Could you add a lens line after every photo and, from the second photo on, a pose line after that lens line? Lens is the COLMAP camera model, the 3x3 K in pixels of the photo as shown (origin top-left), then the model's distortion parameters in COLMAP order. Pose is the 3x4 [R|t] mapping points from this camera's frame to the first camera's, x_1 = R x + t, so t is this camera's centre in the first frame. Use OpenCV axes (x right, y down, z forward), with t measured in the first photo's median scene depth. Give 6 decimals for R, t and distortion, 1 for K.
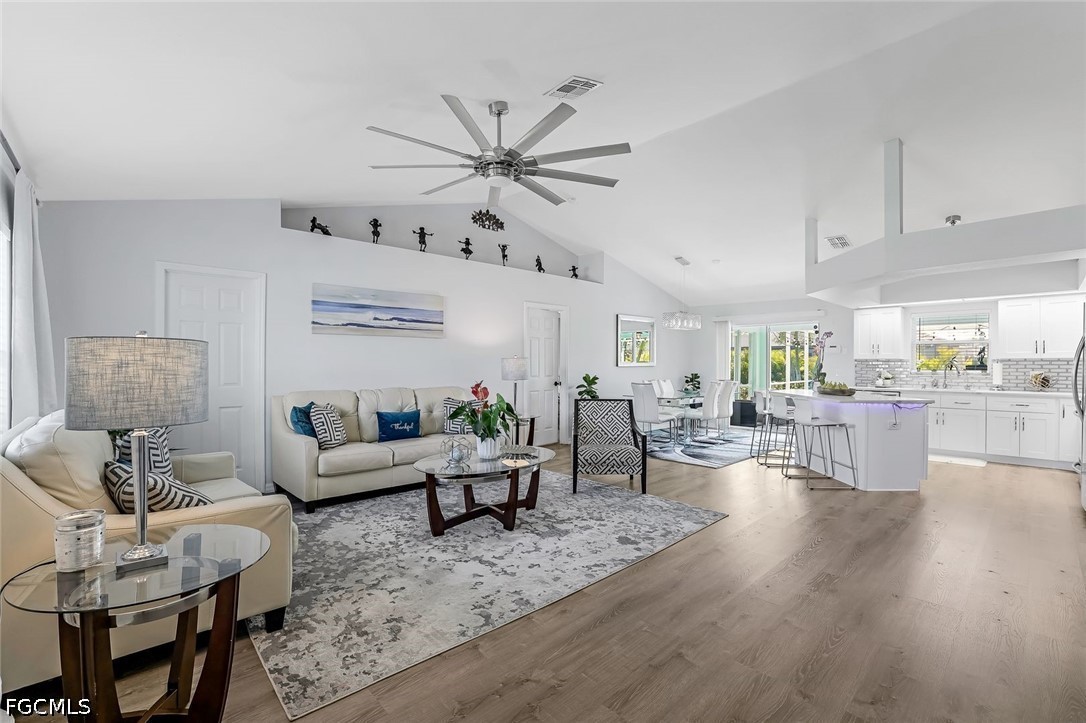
lens RADIAL K [[470.1, 0, 543.4], [0, 470.1, 368.1], [0, 0, 1]] dist [-0.034964, 0.008147]
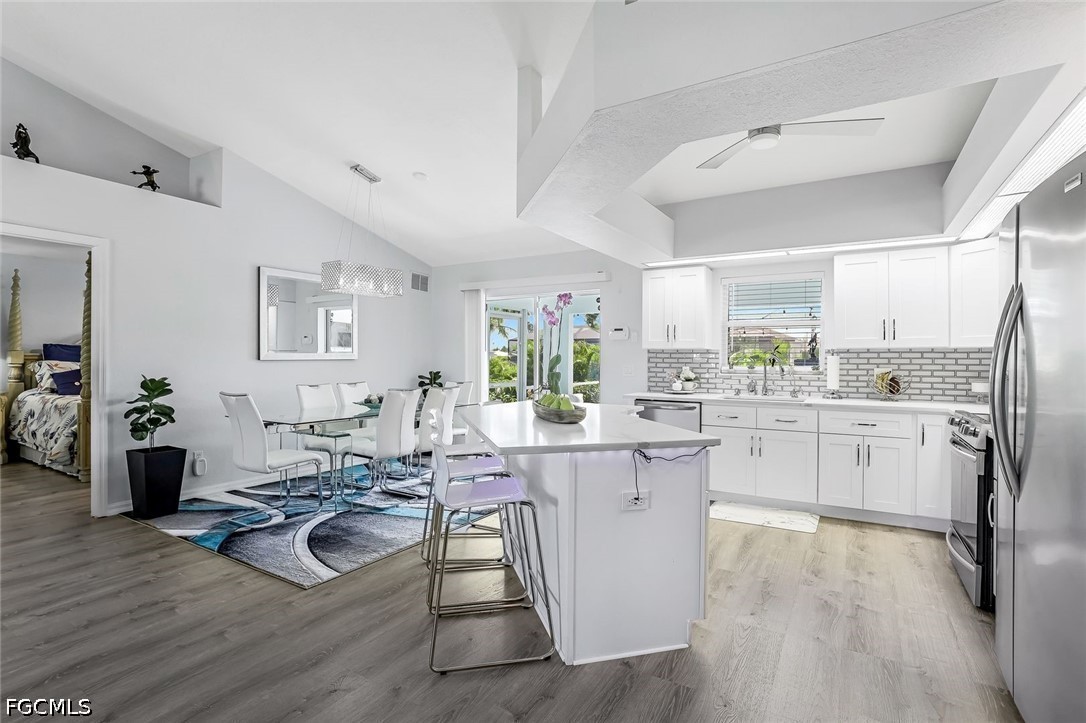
lens RADIAL K [[520.6, 0, 547.2], [0, 520.6, 360.2], [0, 0, 1]] dist [-0.024183, 0.006169]
pose [[0.959248, -0.000020, 0.282566, 0.399694], [0.000793, 0.999996, -0.002623, -0.002828], [-0.282565, 0.002740, 0.959244, 0.413732]]
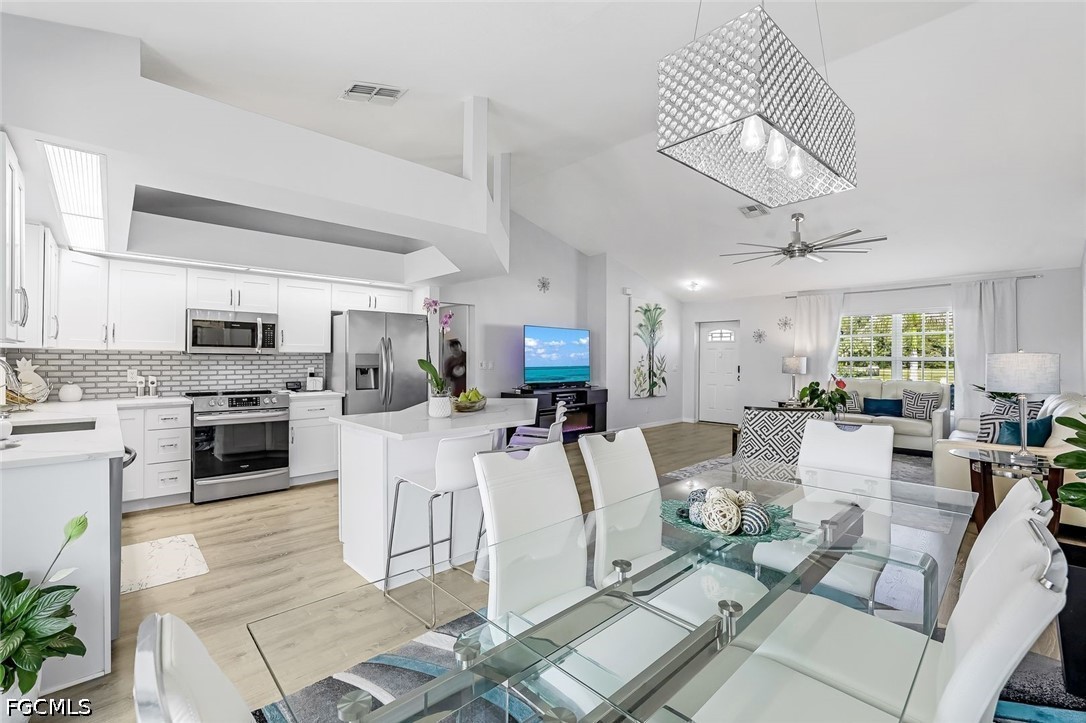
lens RADIAL K [[470.1, 0, 541.9], [0, 470.1, 360.3], [0, 0, 1]] dist [-0.034964, 0.008147]
pose [[-0.999964, -0.008143, -0.002574, 0.456910], [-0.008176, 0.999879, 0.013215, -0.017361], [0.002466, 0.013235, -0.999909, 1.427516]]
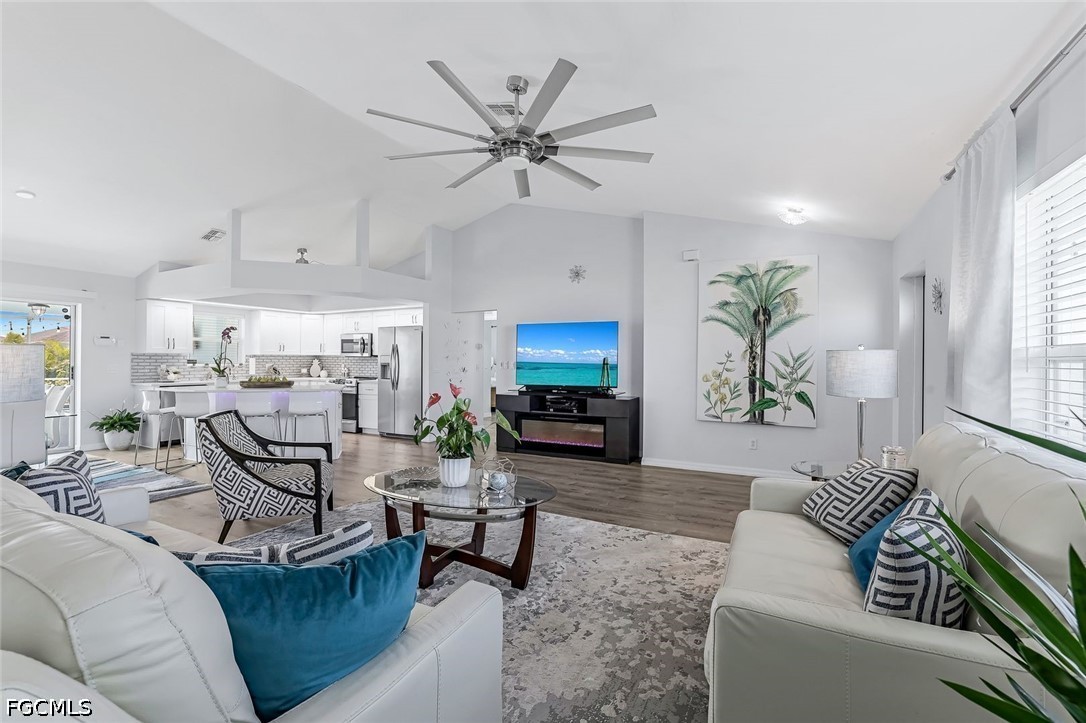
lens RADIAL K [[470.1, 0, 538.4], [0, 470.1, 361.4], [0, 0, 1]] dist [-0.034964, 0.008147]
pose [[-0.327121, -0.005120, 0.944968, -0.510583], [0.002843, 0.999975, 0.006402, -0.007206], [-0.944978, 0.004781, -0.327099, 0.655005]]
